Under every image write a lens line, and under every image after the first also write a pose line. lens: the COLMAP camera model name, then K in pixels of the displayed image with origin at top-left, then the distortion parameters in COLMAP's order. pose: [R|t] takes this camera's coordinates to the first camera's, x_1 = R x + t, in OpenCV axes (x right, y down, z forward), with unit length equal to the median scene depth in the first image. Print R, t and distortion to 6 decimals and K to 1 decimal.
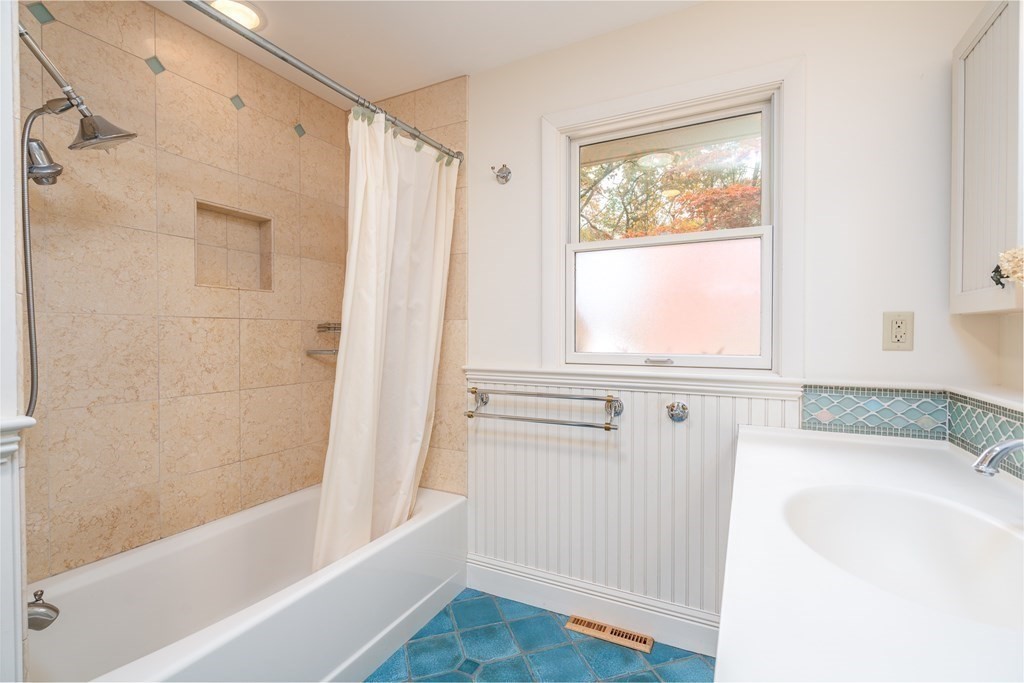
lens RADIAL K [[462.8, 0, 509.0], [0, 462.8, 340.1], [0, 0, 1]] dist [-0.002302, 0.000564]
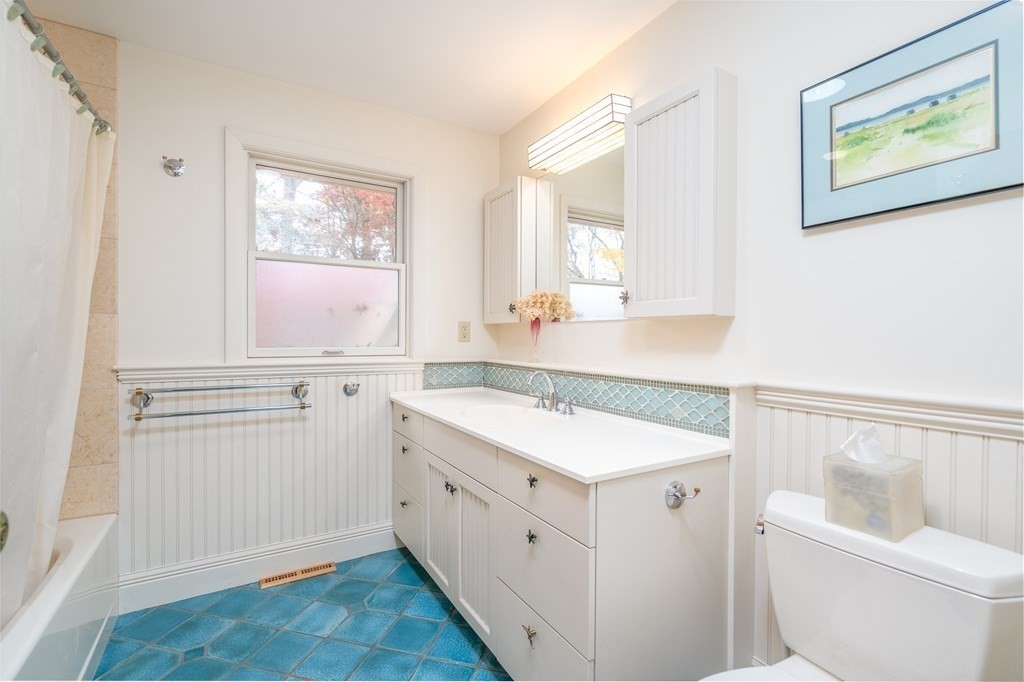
lens RADIAL K [[462.8, 0, 509.0], [0, 462.8, 339.6], [0, 0, 1]] dist [-0.002302, 0.000564]
pose [[0.528914, -0.001116, 0.848675, -0.550185], [0.004923, 0.999986, -0.001753, 0.013926], [-0.848661, 0.005105, 0.528912, -0.129799]]
